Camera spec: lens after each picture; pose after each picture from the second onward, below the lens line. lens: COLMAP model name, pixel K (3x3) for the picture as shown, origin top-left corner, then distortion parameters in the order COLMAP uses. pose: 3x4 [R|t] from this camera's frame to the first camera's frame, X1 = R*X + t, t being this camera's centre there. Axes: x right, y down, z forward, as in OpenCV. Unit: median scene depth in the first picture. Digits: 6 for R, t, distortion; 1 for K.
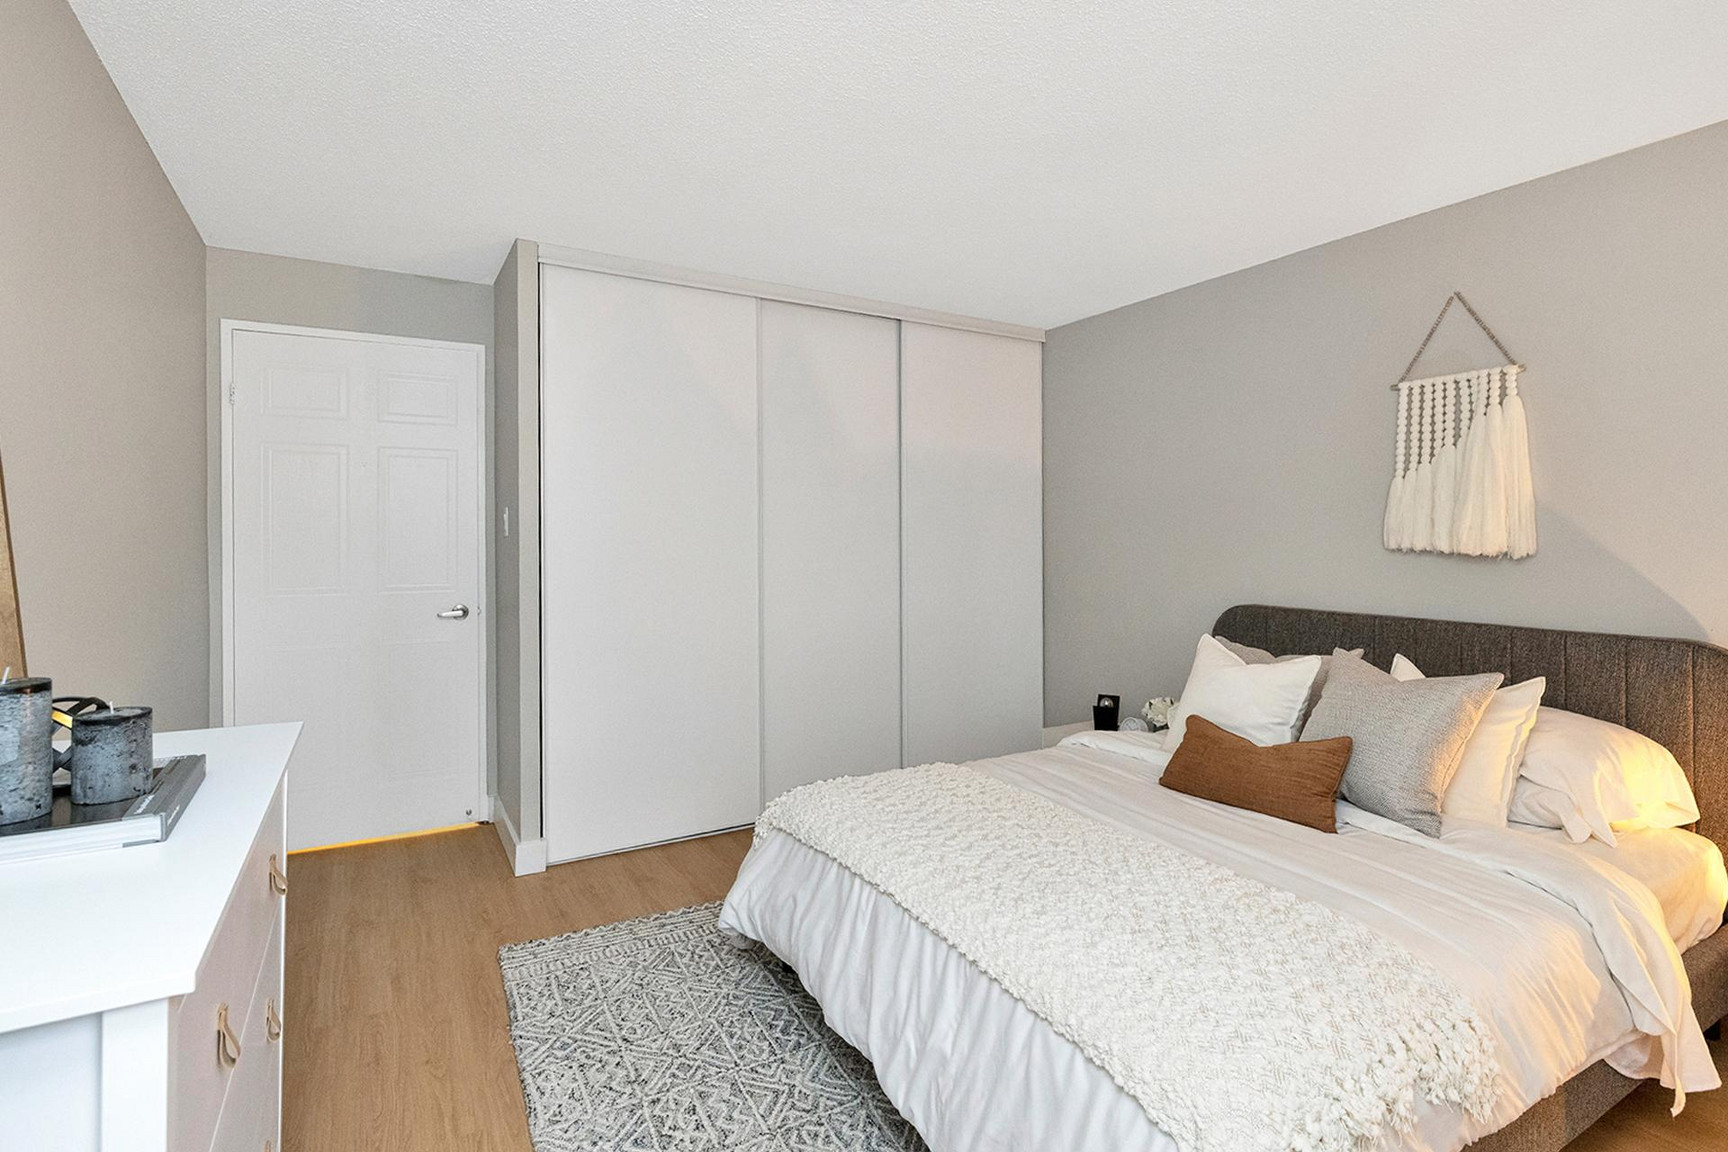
lens RADIAL K [[793.4, 0, 864.0], [0, 793.4, 576.0], [0, 0, 1]] dist [0.001200, 0.000027]
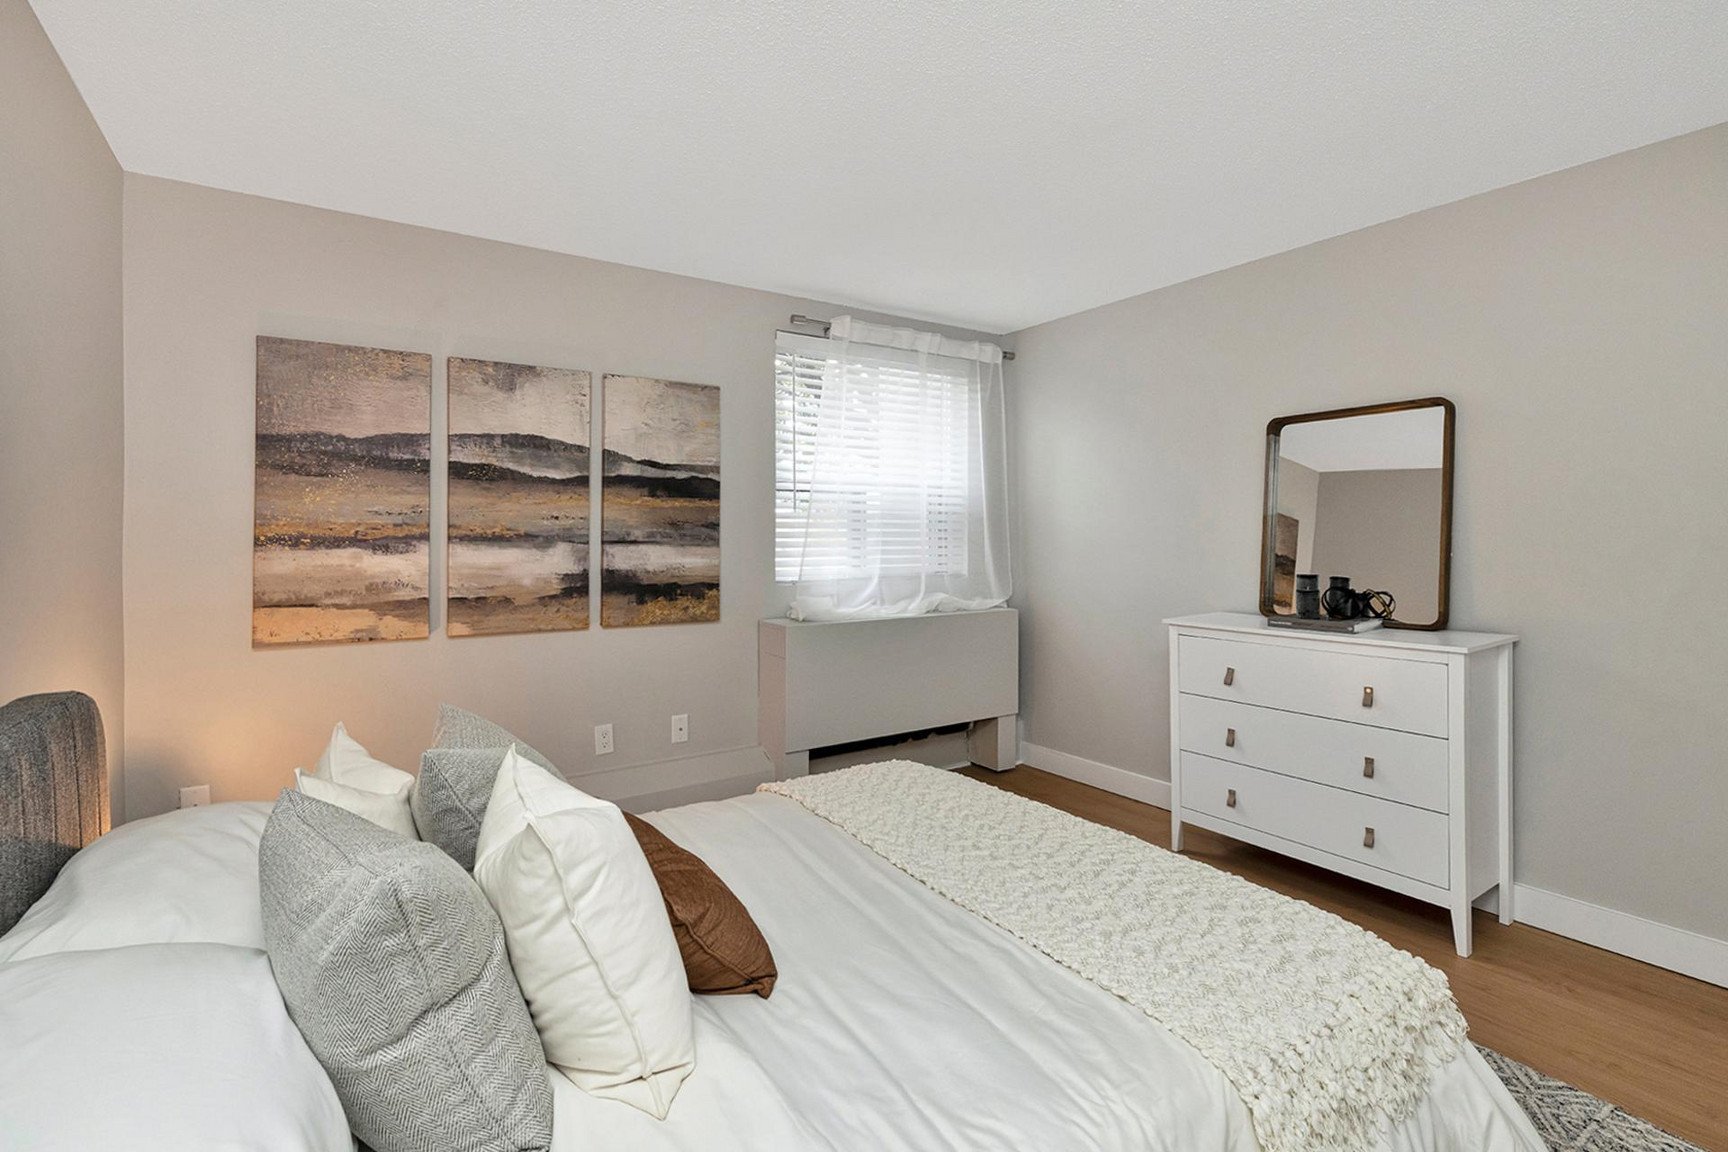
lens RADIAL K [[793.4, 0, 864.0], [0, 793.4, 576.0], [0, 0, 1]] dist [0.001200, 0.000027]
pose [[-0.998385, 0.006444, -0.056444, 0.420688], [0.004832, 0.999578, 0.028653, -0.025883], [0.056605, 0.028334, -0.997995, 1.907371]]
